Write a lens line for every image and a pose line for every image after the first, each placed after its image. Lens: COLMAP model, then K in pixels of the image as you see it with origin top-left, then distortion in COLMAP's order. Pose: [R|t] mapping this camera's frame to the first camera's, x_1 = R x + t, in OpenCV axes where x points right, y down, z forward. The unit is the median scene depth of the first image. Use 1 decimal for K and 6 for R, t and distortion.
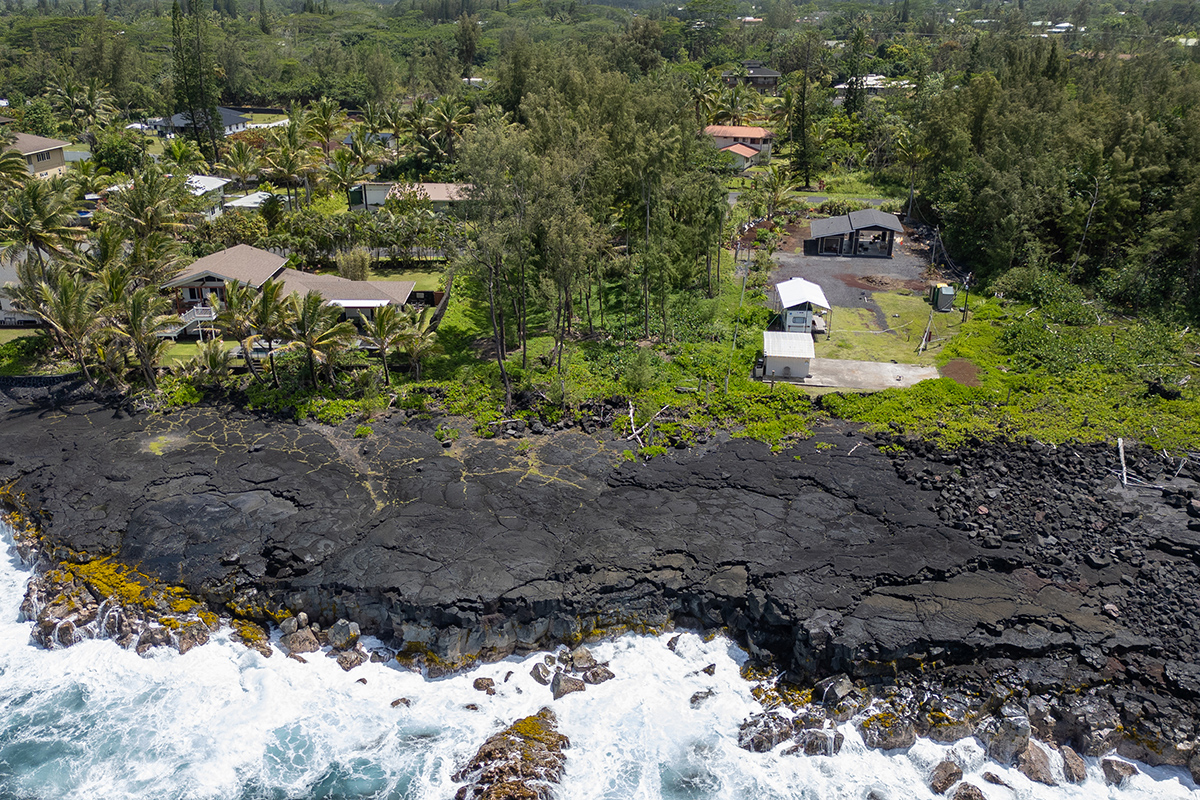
lens RADIAL K [[991.3, 0, 554.1], [0, 991.3, 399.2], [0, 0, 1]] dist [0.086937, -0.122707]
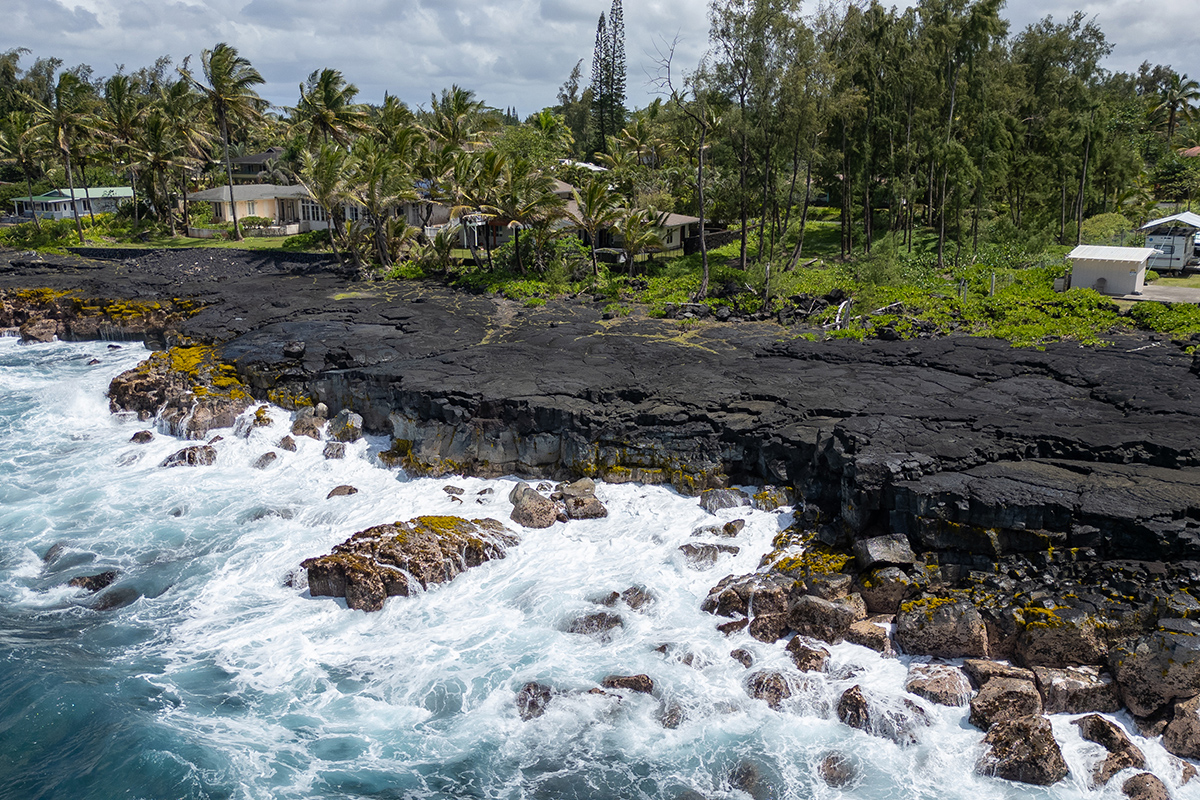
lens RADIAL K [[997.3, 0, 600.0], [0, 997.3, 400.0], [0, 0, 1]] dist [0.084432, -0.092823]
pose [[0.893313, 0.114426, -0.434624, 0.304152], [-0.168591, 0.981746, -0.088046, 0.221742], [0.416616, 0.151927, 0.896298, 0.291301]]
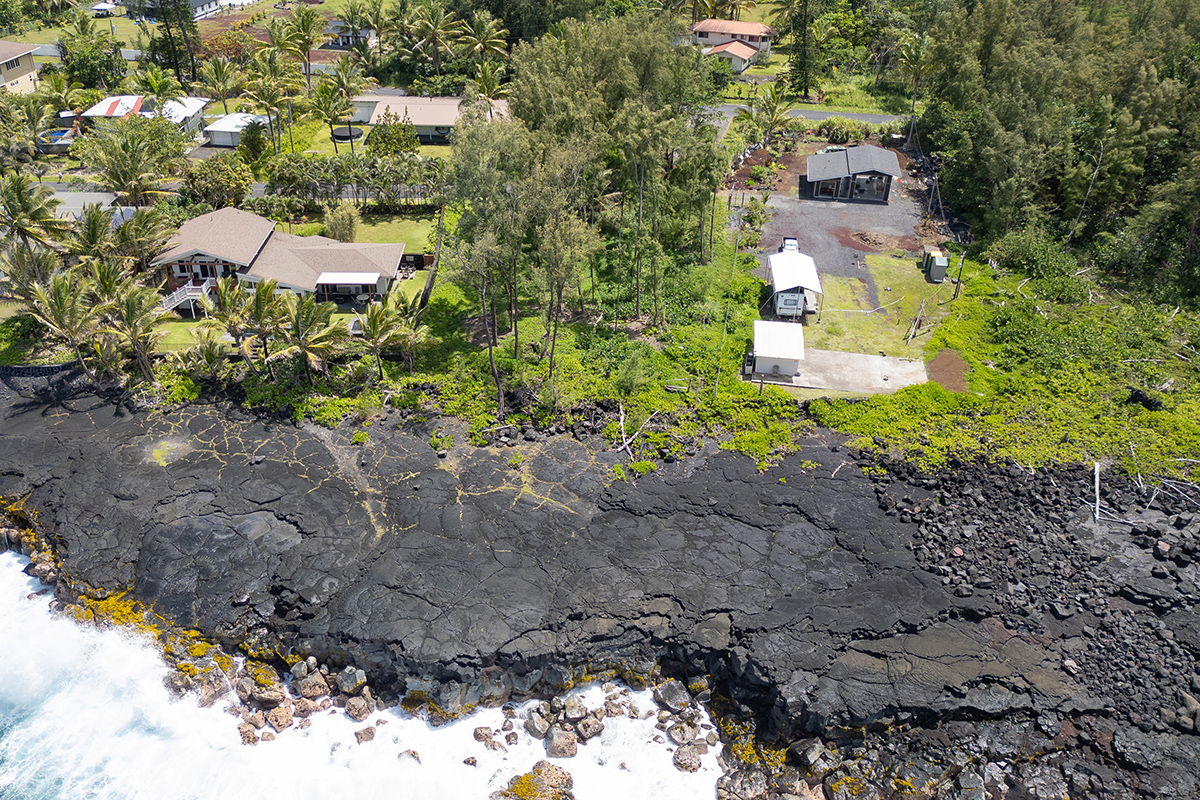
lens RADIAL K [[990.8, 0, 538.1], [0, 990.8, 400.0], [0, 0, 1]] dist [0.082629, -0.116577]
pose [[0.999997, 0.002164, -0.001252, -0.008479], [-0.001927, 0.986284, 0.165049, -0.209598], [0.001592, -0.165046, 0.986285, -0.004313]]
